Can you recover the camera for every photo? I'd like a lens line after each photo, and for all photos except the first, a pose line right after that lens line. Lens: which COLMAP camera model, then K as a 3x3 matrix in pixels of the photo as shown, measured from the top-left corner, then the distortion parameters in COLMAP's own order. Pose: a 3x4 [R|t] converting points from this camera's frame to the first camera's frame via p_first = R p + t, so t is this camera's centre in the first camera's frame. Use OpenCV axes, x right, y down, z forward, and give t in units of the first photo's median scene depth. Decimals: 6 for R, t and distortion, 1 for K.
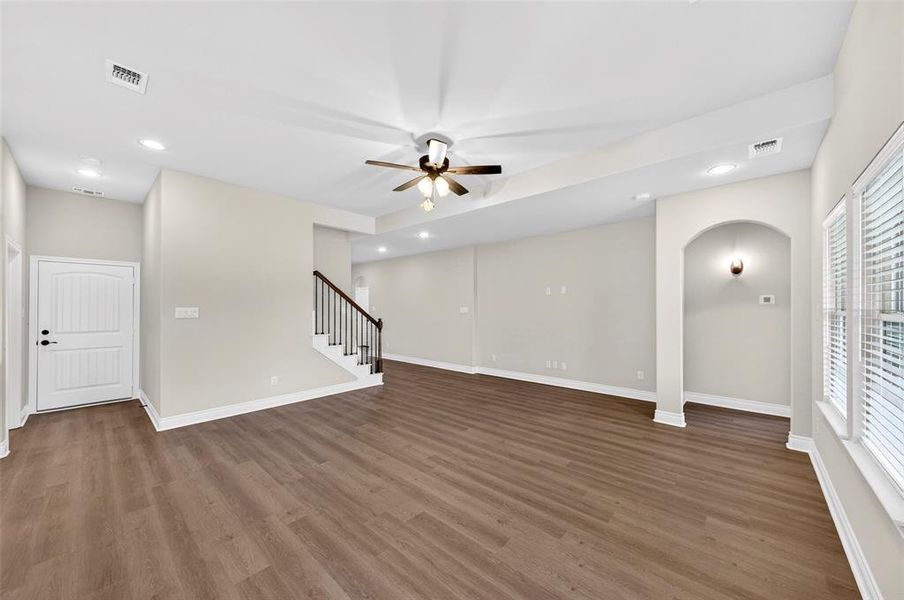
lens RADIAL K [[324.7, 0, 456.9], [0, 324.7, 305.4], [0, 0, 1]] dist [0.005721, 0.000036]
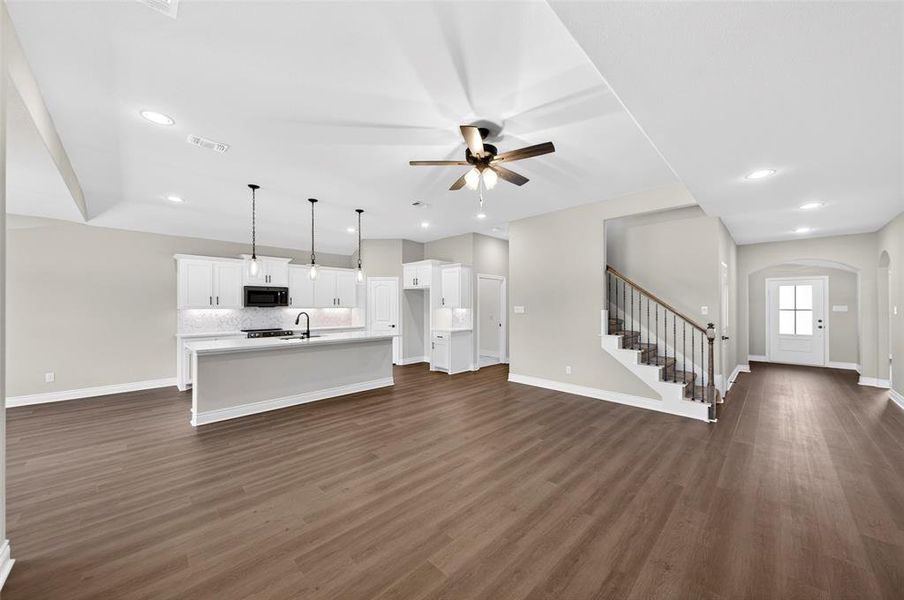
lens RADIAL K [[320.1, 0, 462.1], [0, 320.1, 302.7], [0, 0, 1]] dist [-0.000902, -0.000039]
pose [[-0.039320, -0.005608, -0.999211, 0.636595], [0.005455, 0.999968, -0.005827, -0.000841], [0.999212, -0.005680, -0.039288, 0.732023]]
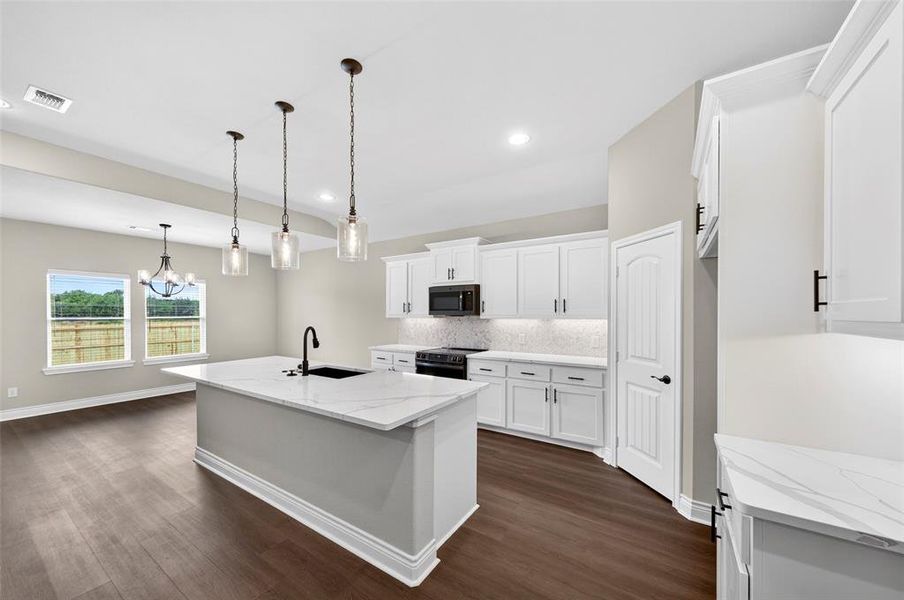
lens RADIAL K [[330.6, 0, 457.9], [0, 330.6, 315.1], [0, 0, 1]] dist [0.001486, 0.000122]
pose [[-0.987204, 0.003531, -0.159425, -0.696224], [0.003282, 0.999993, 0.001828, 0.001439], [0.159431, 0.001282, -0.987208, 0.800621]]
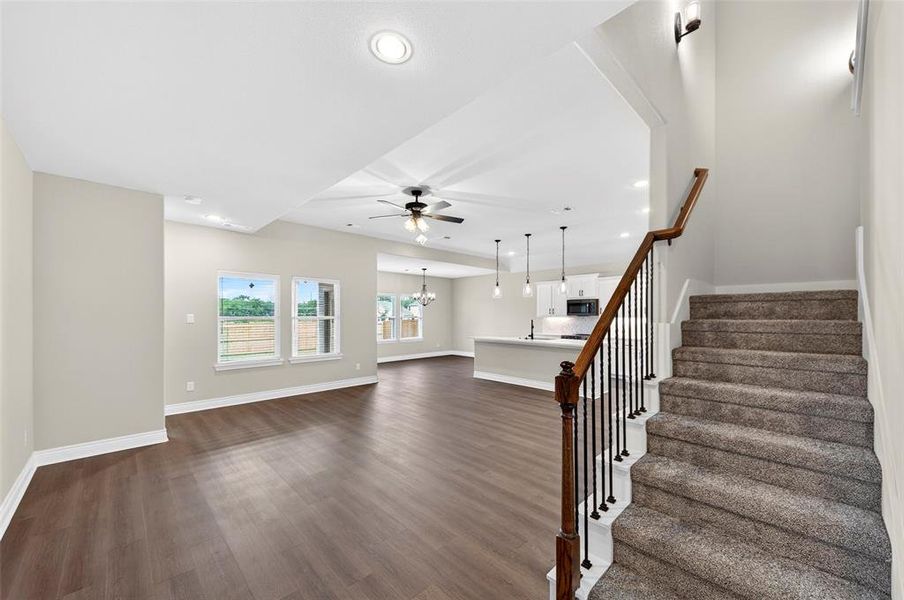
lens RADIAL K [[345.5, 0, 463.6], [0, 345.5, 312.7], [0, 0, 1]] dist [0.001266, -0.000091]
pose [[-0.999110, 0.001160, 0.042161, -0.242226], [0.000749, 0.999952, -0.009772, 0.006558], [-0.042170, -0.009732, -0.999063, 1.795308]]
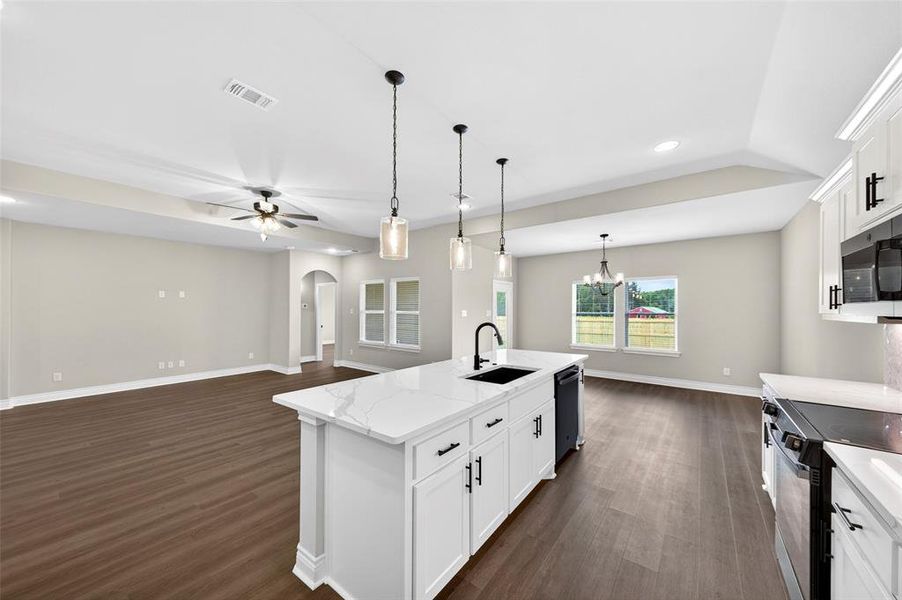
lens RADIAL K [[321.8, 0, 457.3], [0, 321.8, 307.8], [0, 0, 1]] dist [0.016169, -0.007455]
pose [[-0.089281, 0.005100, 0.995993, -1.140243], [-0.006604, 0.999962, -0.005712, -0.002078], [-0.995985, -0.007087, -0.089244, 0.227998]]
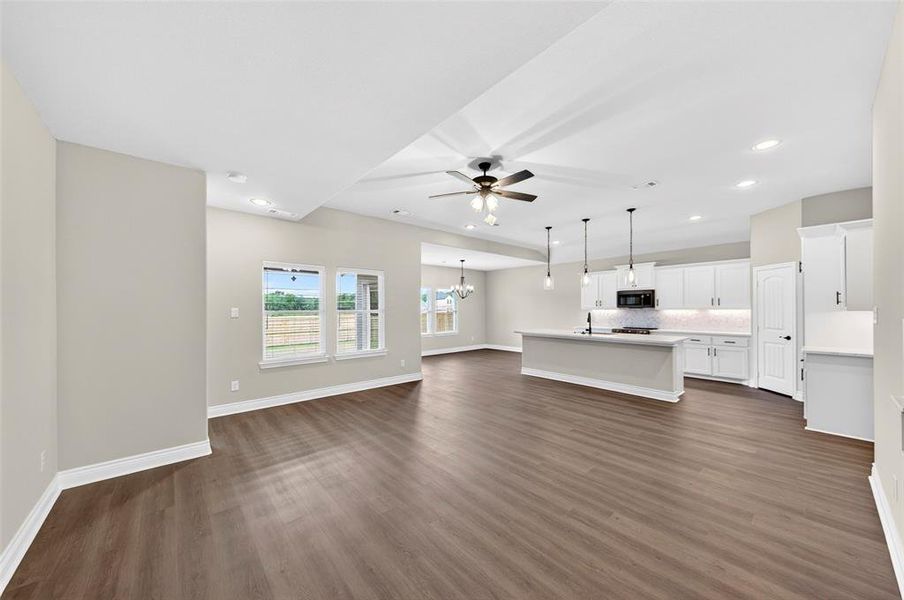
lens RADIAL K [[324.7, 0, 456.9], [0, 324.7, 305.4], [0, 0, 1]] dist [0.005721, 0.000036]
pose [[-0.994299, 0.006303, 0.106440, -0.070933], [0.005079, 0.999918, -0.011761, 0.007096], [-0.106506, -0.011153, -0.994250, 1.605814]]
